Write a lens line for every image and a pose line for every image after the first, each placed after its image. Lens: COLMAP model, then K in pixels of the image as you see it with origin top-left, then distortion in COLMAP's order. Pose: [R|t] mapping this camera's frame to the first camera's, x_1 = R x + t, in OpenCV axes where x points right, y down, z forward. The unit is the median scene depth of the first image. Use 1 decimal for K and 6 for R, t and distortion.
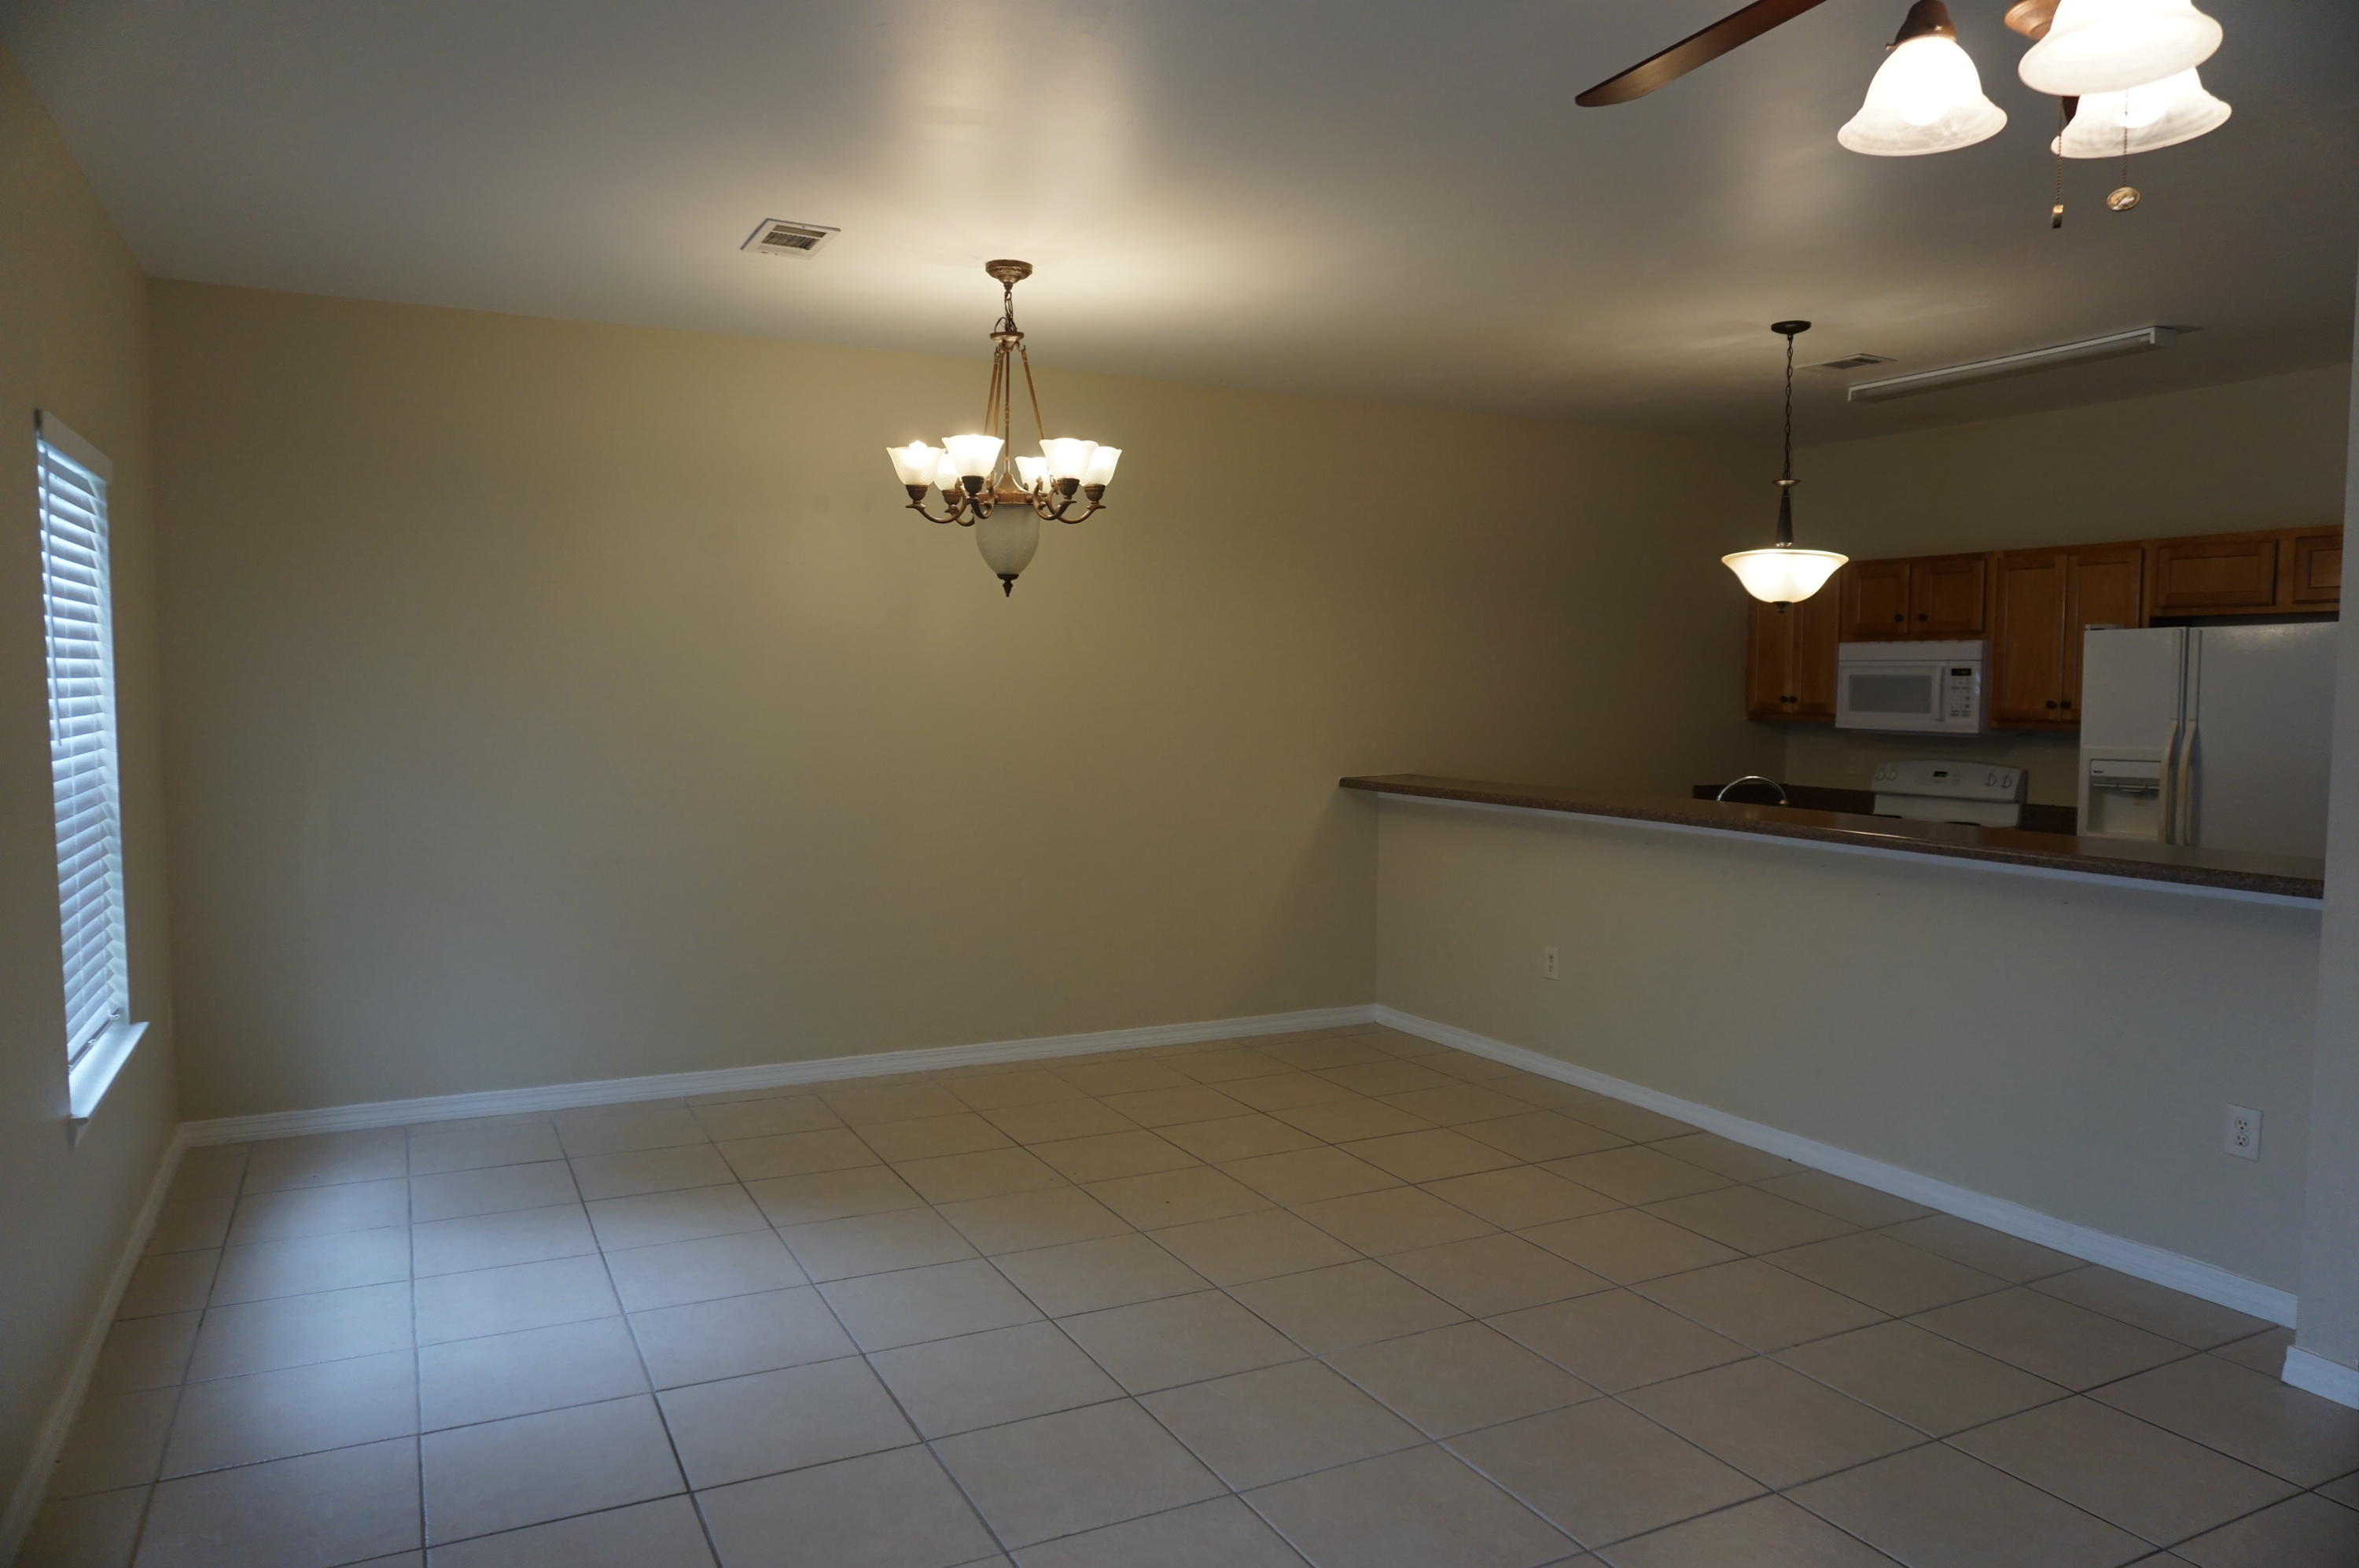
lens RADIAL K [[1582.0, 0, 1173.4], [0, 1582.0, 795.2], [0, 0, 1]] dist [-0.050894, 0.037330]
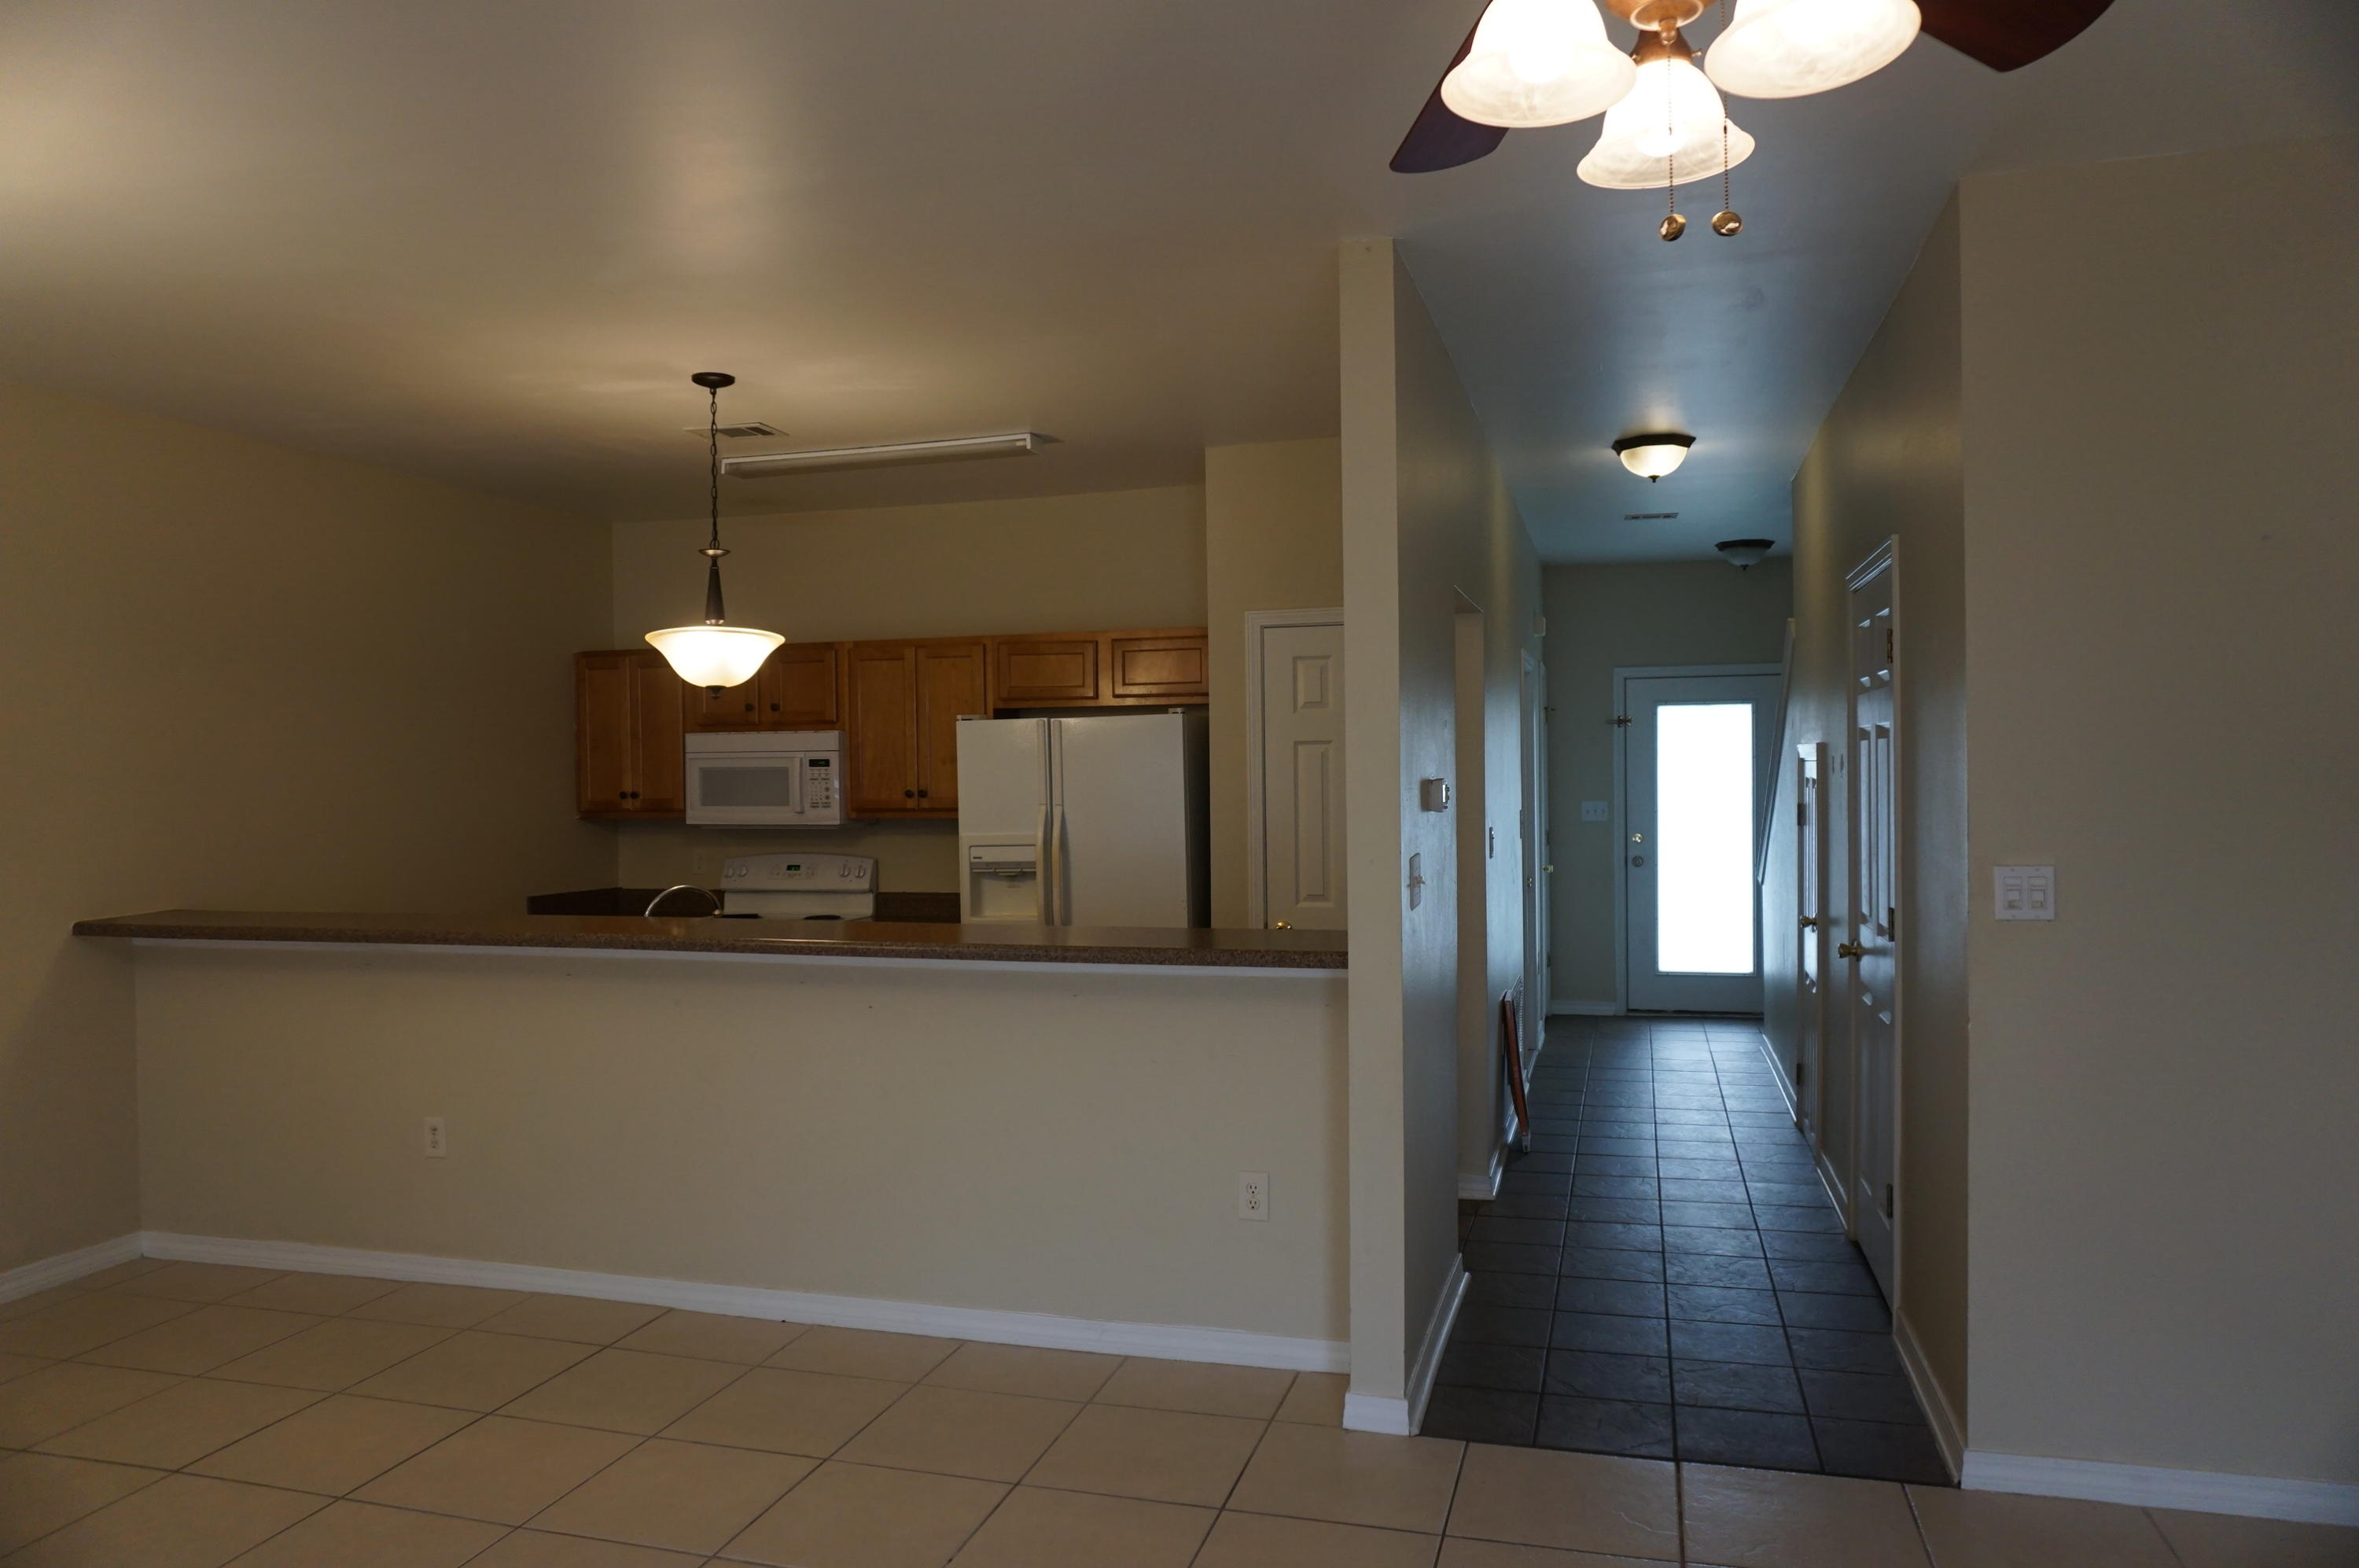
lens RADIAL K [[1582.0, 0, 1173.4], [0, 1582.0, 795.2], [0, 0, 1]] dist [-0.050894, 0.037330]
pose [[0.683686, -0.024740, 0.729357, -0.074253], [0.067956, 0.997241, -0.029874, -0.015598], [-0.726605, 0.069988, 0.683481, 0.184691]]
